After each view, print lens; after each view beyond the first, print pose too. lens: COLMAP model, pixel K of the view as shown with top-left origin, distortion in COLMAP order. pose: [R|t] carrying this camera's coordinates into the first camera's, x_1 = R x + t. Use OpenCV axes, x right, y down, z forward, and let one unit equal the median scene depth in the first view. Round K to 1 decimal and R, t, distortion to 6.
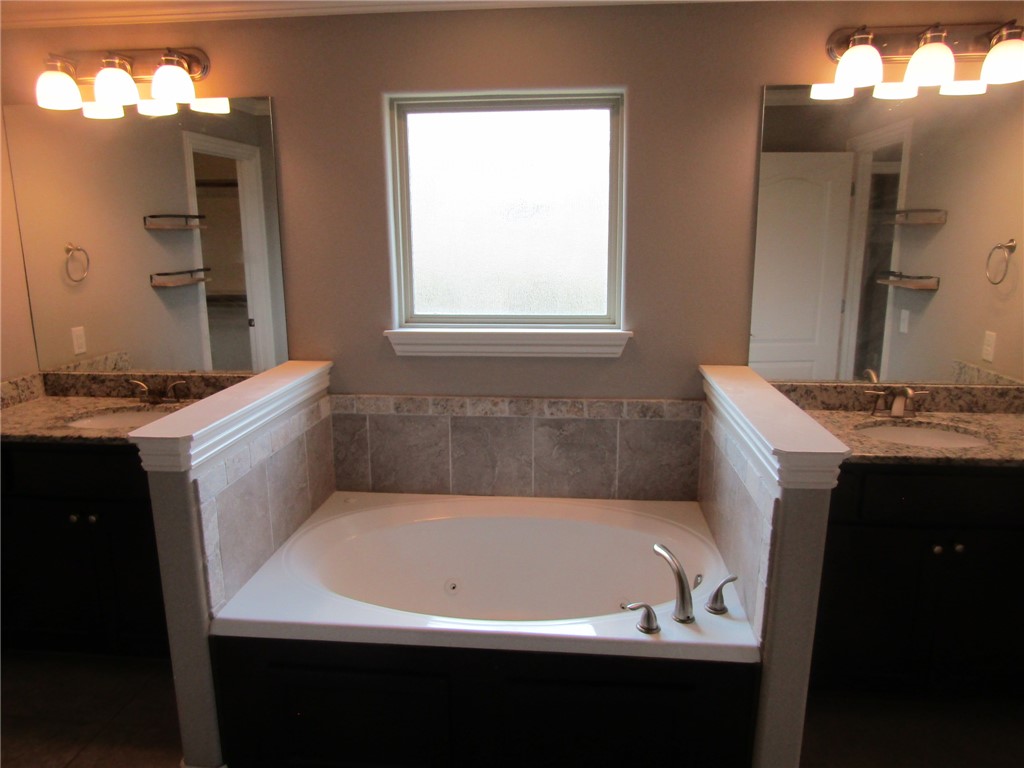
lens RADIAL K [[722.7, 0, 512.9], [0, 722.7, 381.4], [0, 0, 1]] dist [-0.004455, -0.004653]
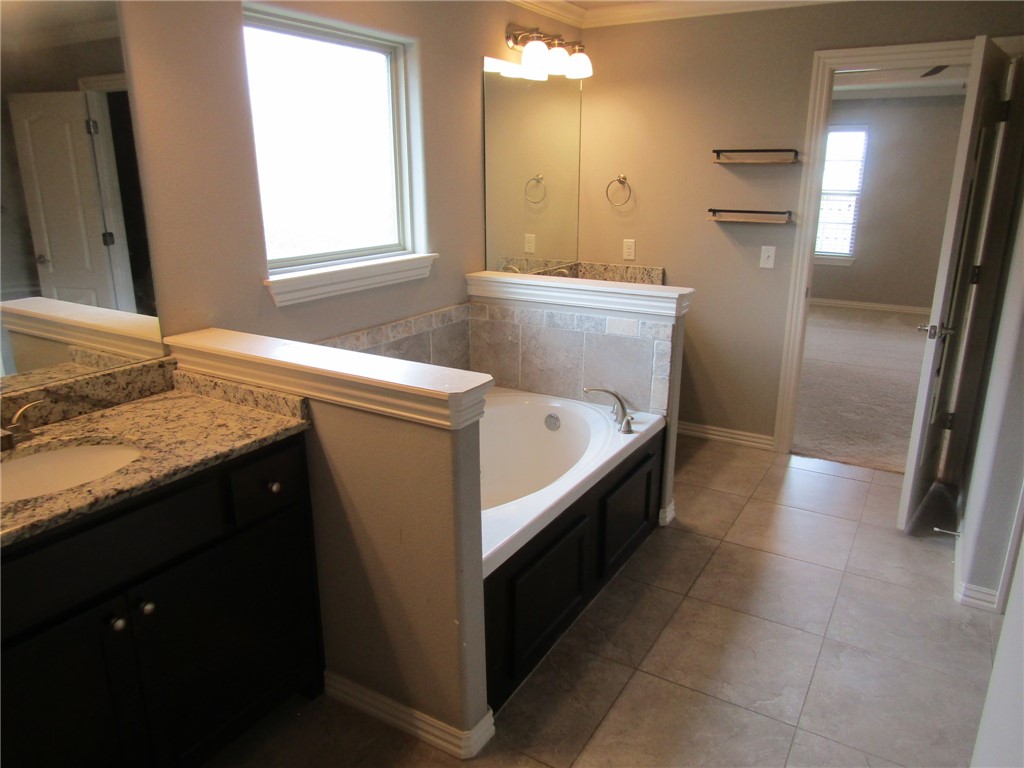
lens RADIAL K [[722.7, 0, 516.5], [0, 722.7, 387.0], [0, 0, 1]] dist [-0.004455, -0.004653]
pose [[0.427450, -0.253672, 0.867720, -0.842067], [0.176249, 0.964791, 0.195227, -0.063199], [-0.886692, 0.069485, 0.457109, 0.341534]]
